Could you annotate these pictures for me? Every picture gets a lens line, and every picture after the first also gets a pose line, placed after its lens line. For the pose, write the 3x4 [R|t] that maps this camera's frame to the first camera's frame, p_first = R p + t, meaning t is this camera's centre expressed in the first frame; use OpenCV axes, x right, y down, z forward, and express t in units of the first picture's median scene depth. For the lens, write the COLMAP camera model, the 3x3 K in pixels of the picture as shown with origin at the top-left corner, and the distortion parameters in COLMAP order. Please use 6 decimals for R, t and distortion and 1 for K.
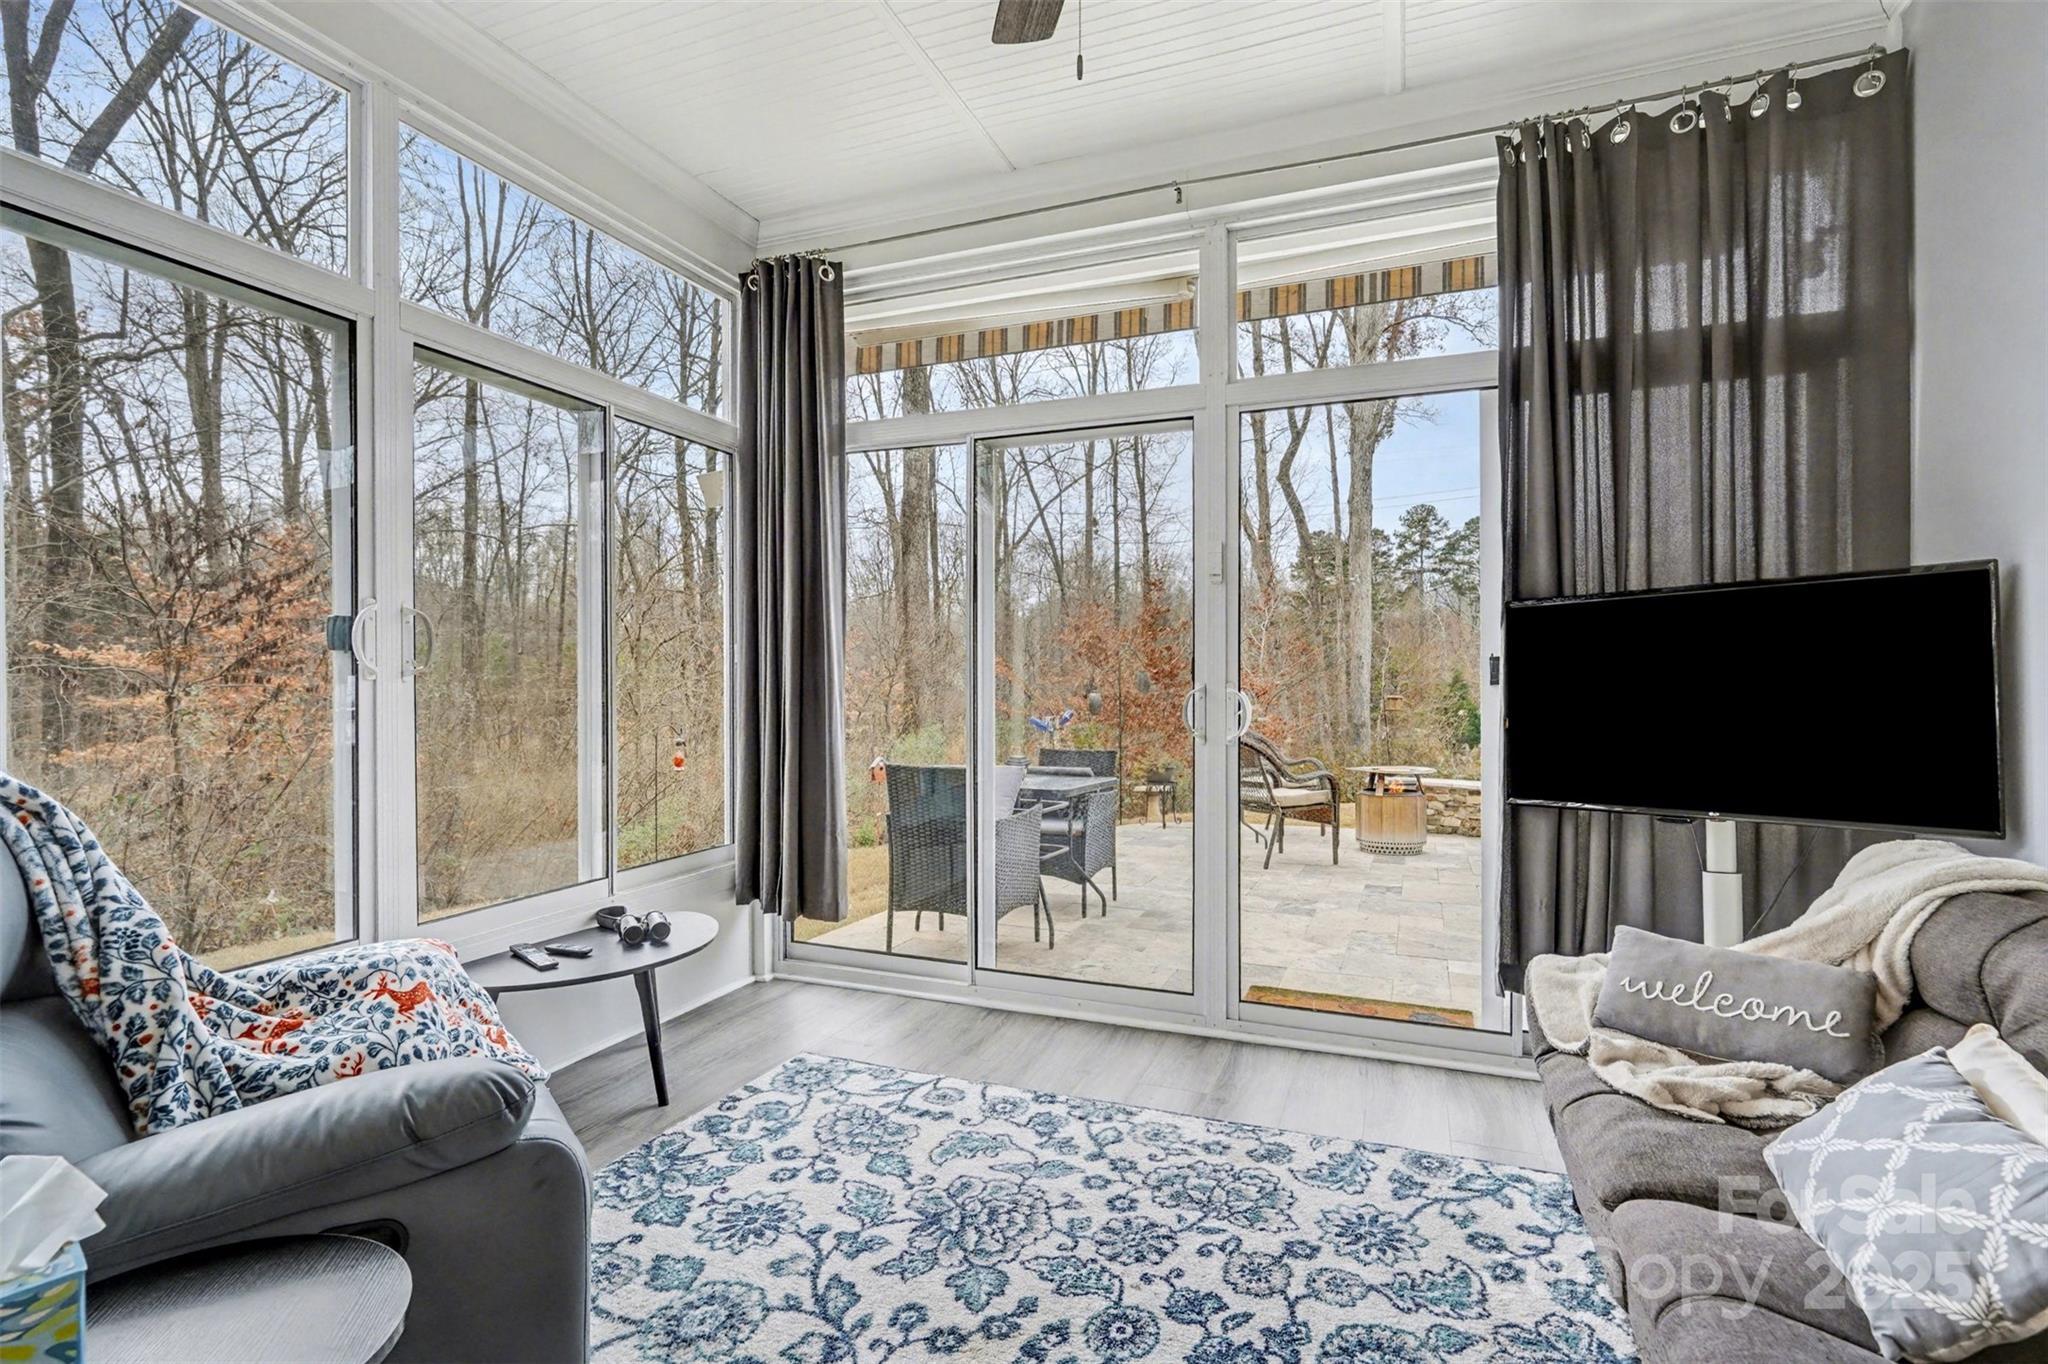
lens RADIAL K [[950.8, 0, 1020.8], [0, 950.8, 675.5], [0, 0, 1]] dist [-0.003474, 0.001834]
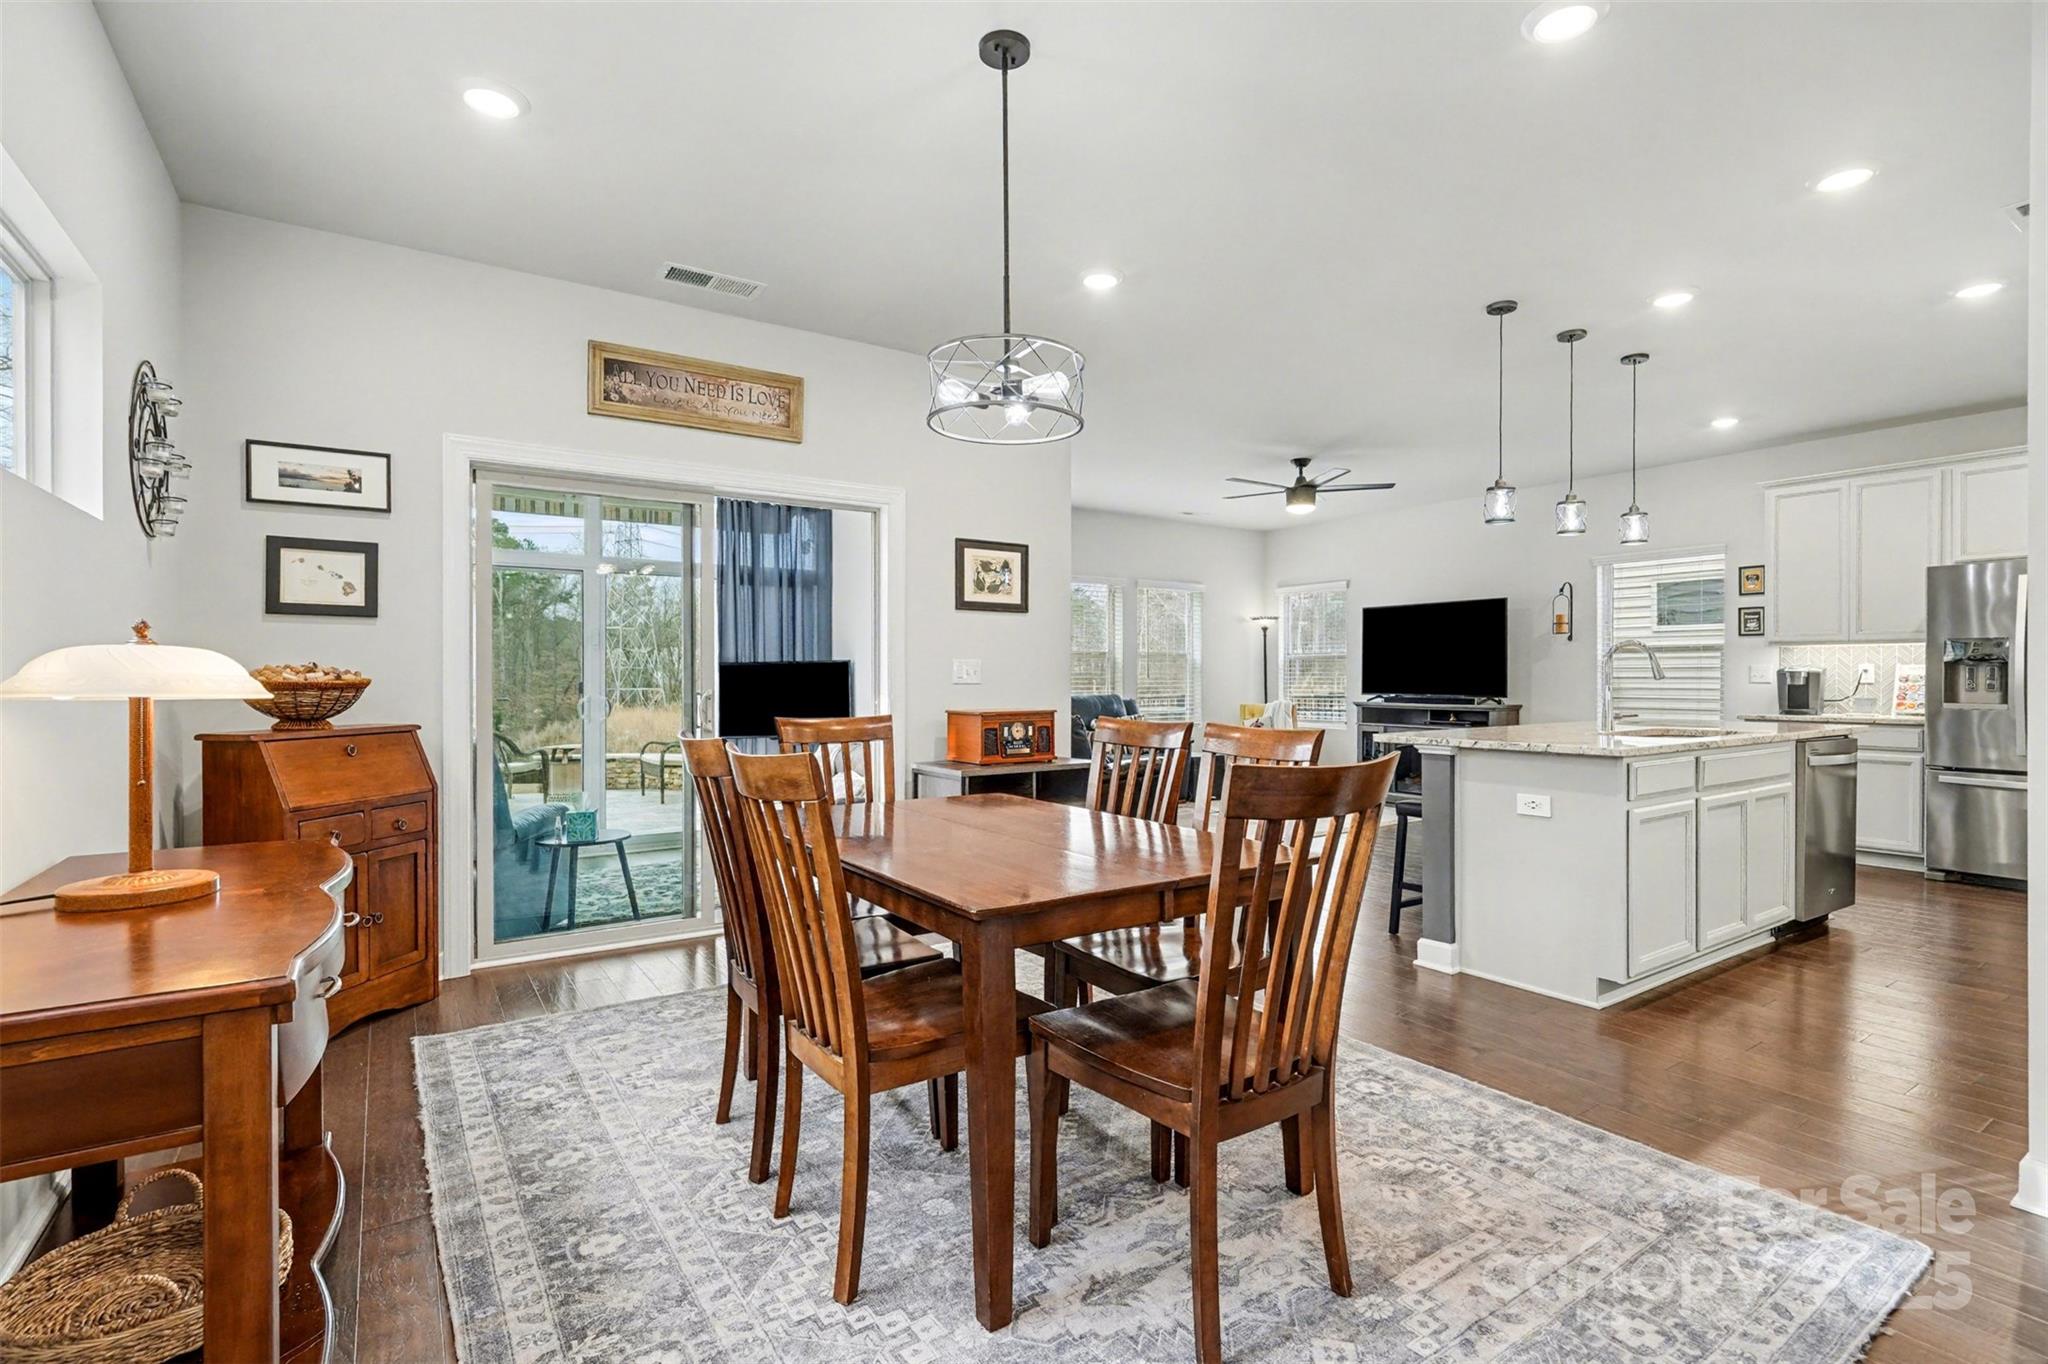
lens RADIAL K [[950.8, 0, 1034.5], [0, 950.8, 687.2], [0, 0, 1]] dist [-0.003474, 0.001834]
pose [[0.562020, -0.008533, 0.827079, -1.251220], [0.001554, 0.999956, 0.009260, -0.024716], [-0.827122, -0.003919, 0.562009, -1.287424]]
